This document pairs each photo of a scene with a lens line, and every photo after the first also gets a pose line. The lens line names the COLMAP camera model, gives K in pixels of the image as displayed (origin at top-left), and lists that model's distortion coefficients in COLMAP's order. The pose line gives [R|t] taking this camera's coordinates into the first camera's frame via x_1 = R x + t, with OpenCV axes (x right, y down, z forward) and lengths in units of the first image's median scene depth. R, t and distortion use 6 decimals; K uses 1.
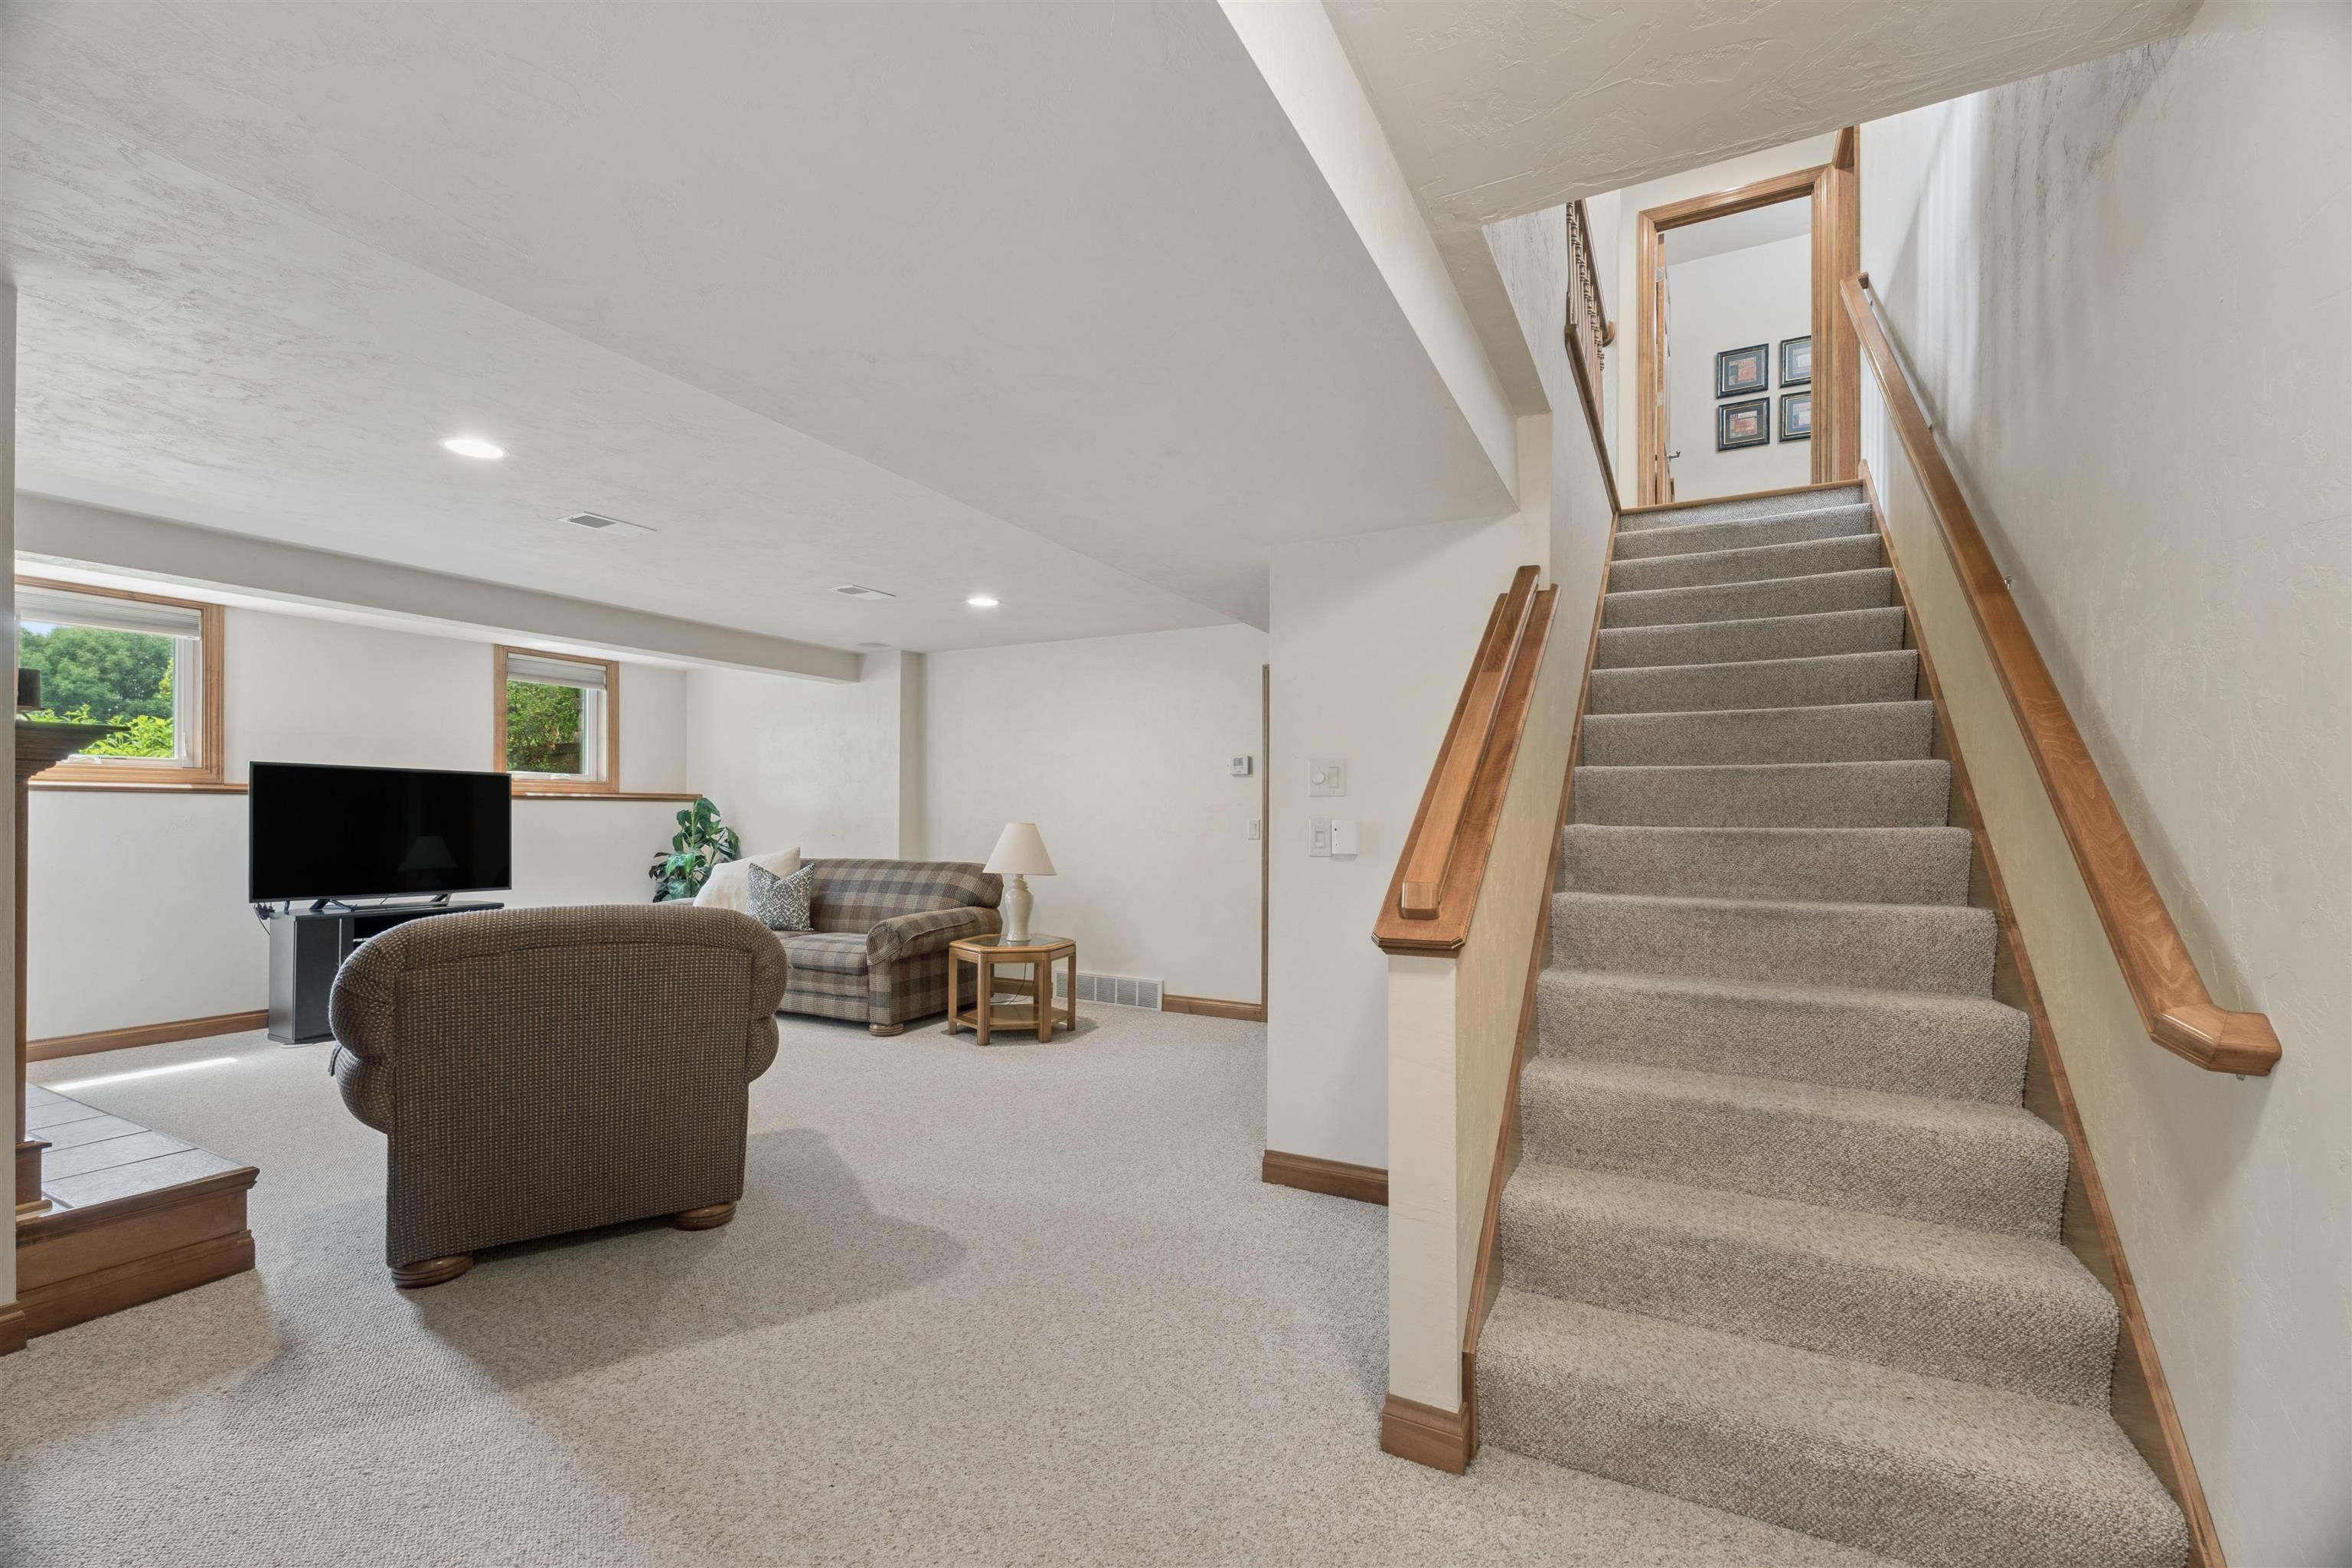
lens RADIAL K [[997.5, 0, 1164.3], [0, 997.5, 800.3], [0, 0, 1]] dist [0.003179, -0.001751]
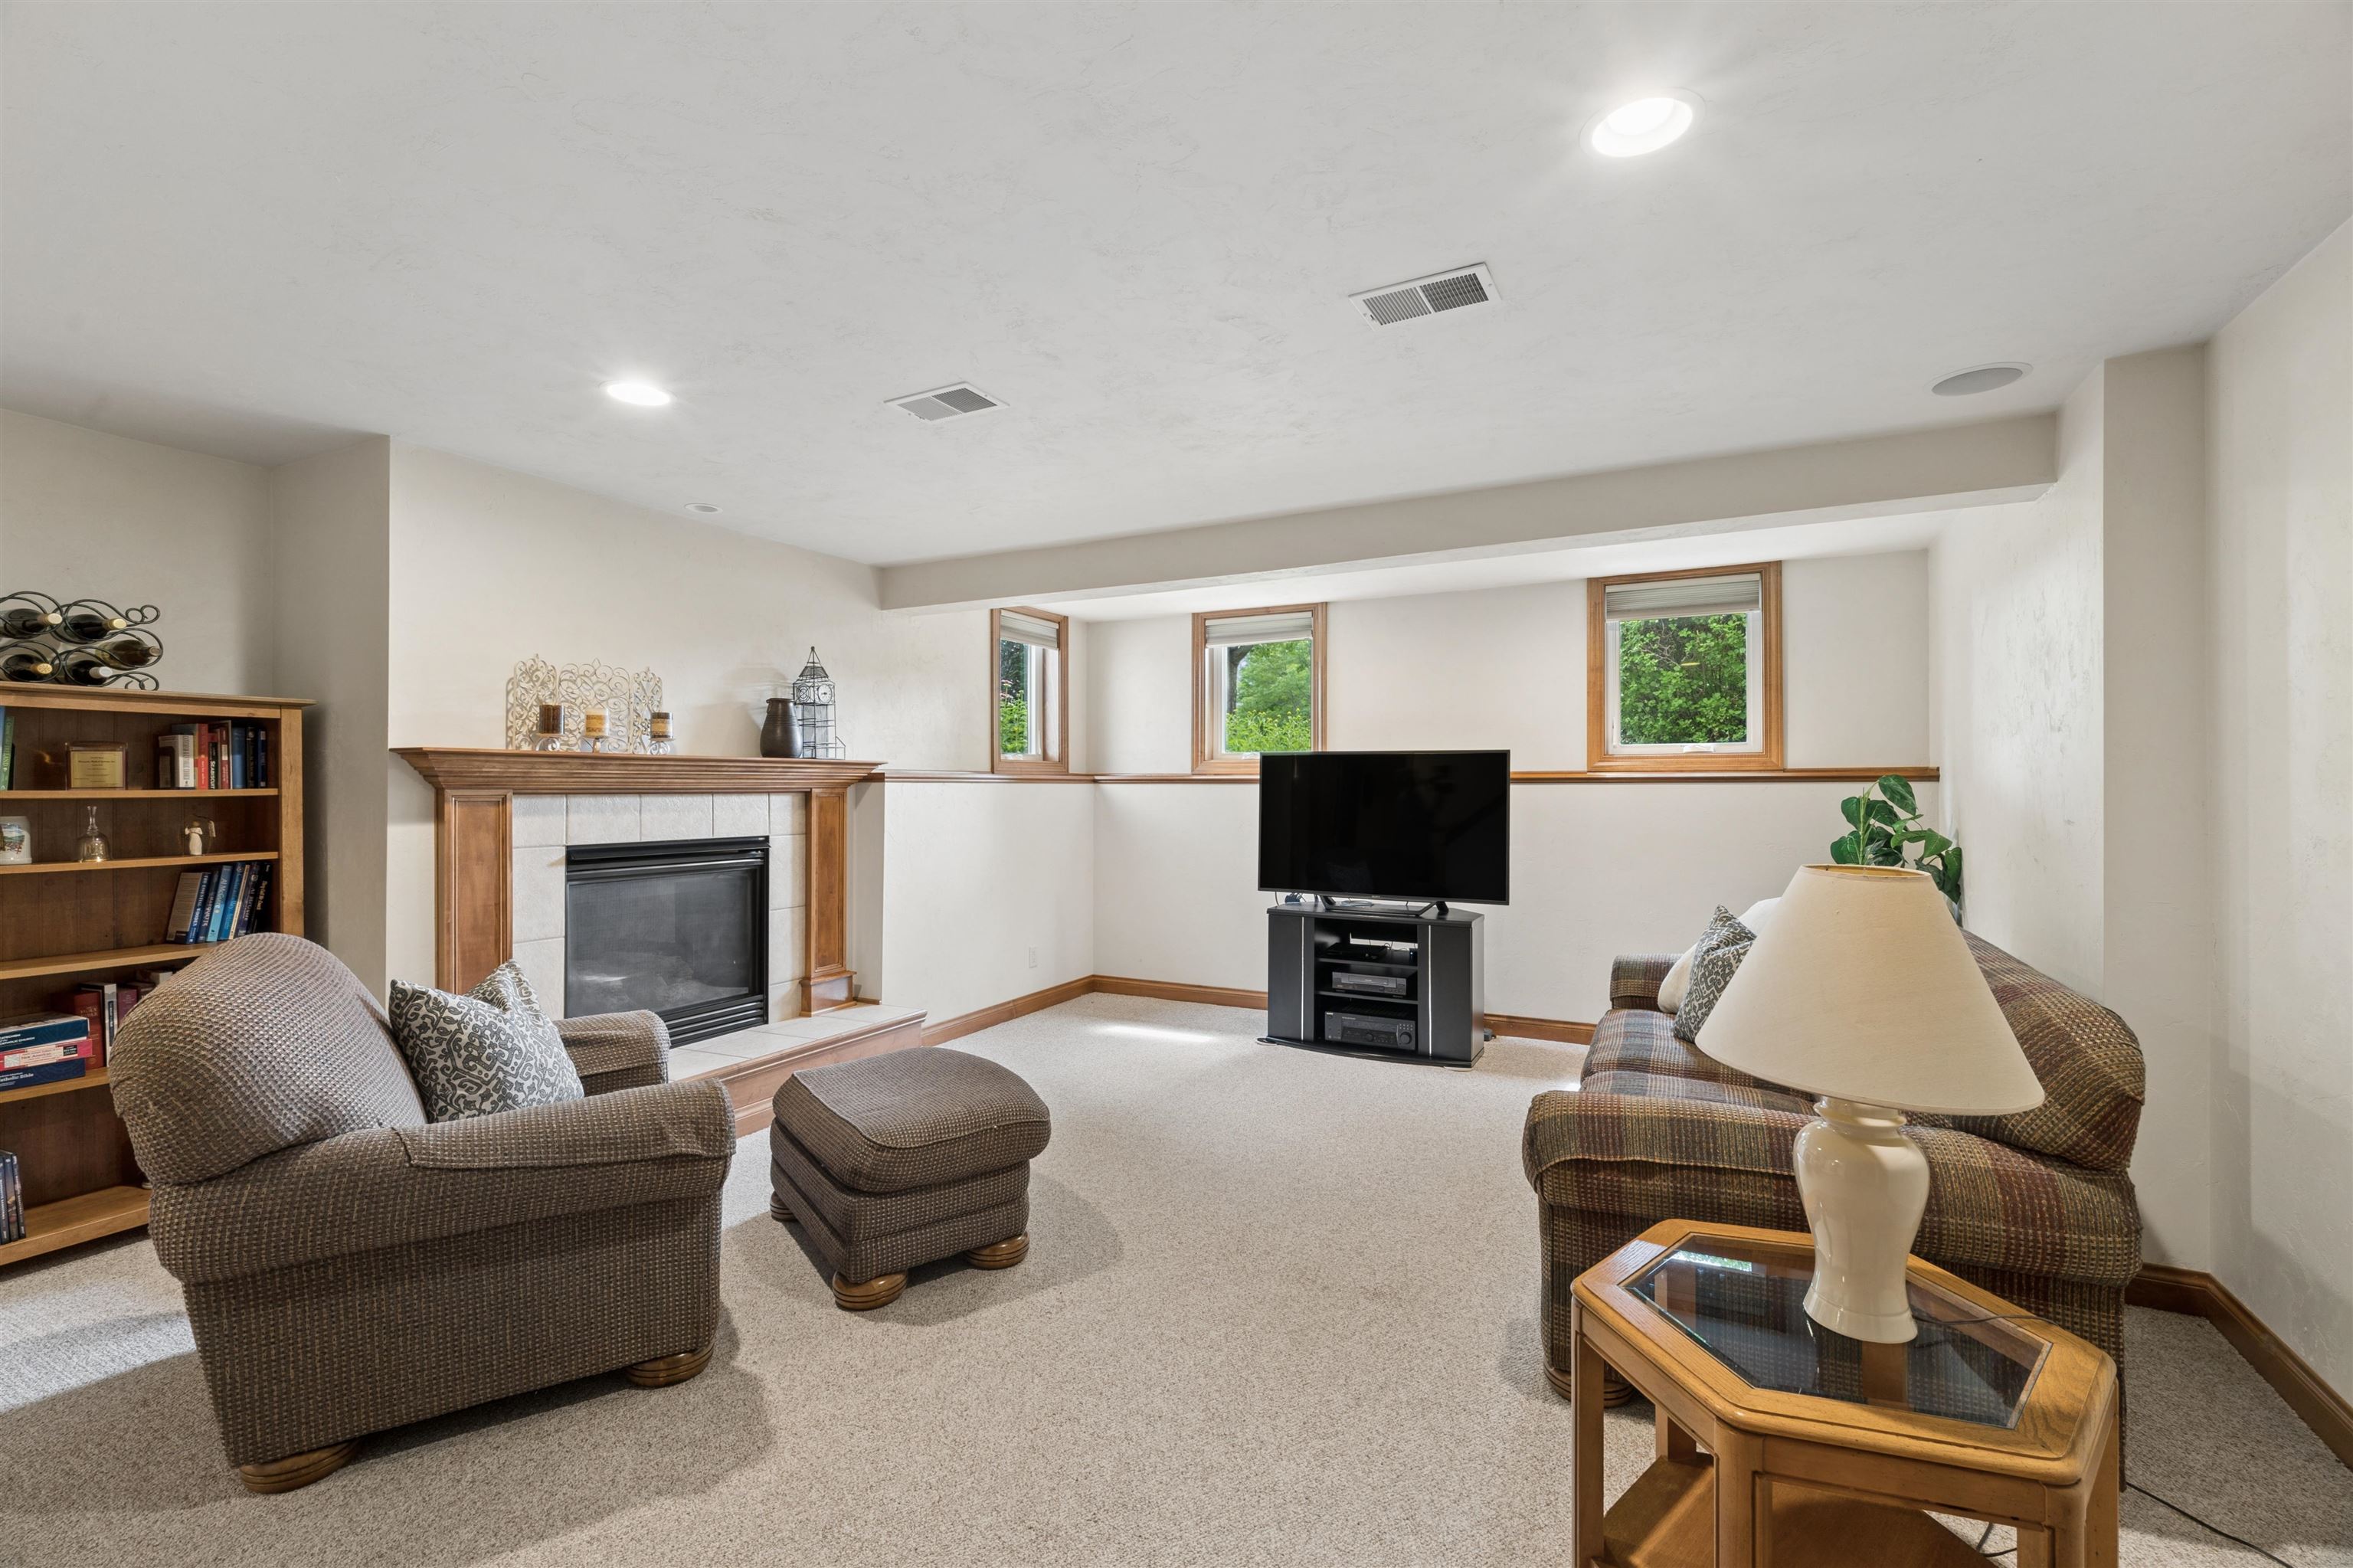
lens RADIAL K [[998.0, 0, 1181.4], [0, 998.0, 787.8], [0, 0, 1]] dist [0.003179, -0.001751]
pose [[0.035604, -0.001960, -0.999364, 0.097560], [0.013511, 0.999908, -0.001479, 0.000083], [0.999275, -0.013450, 0.035627, 0.771282]]
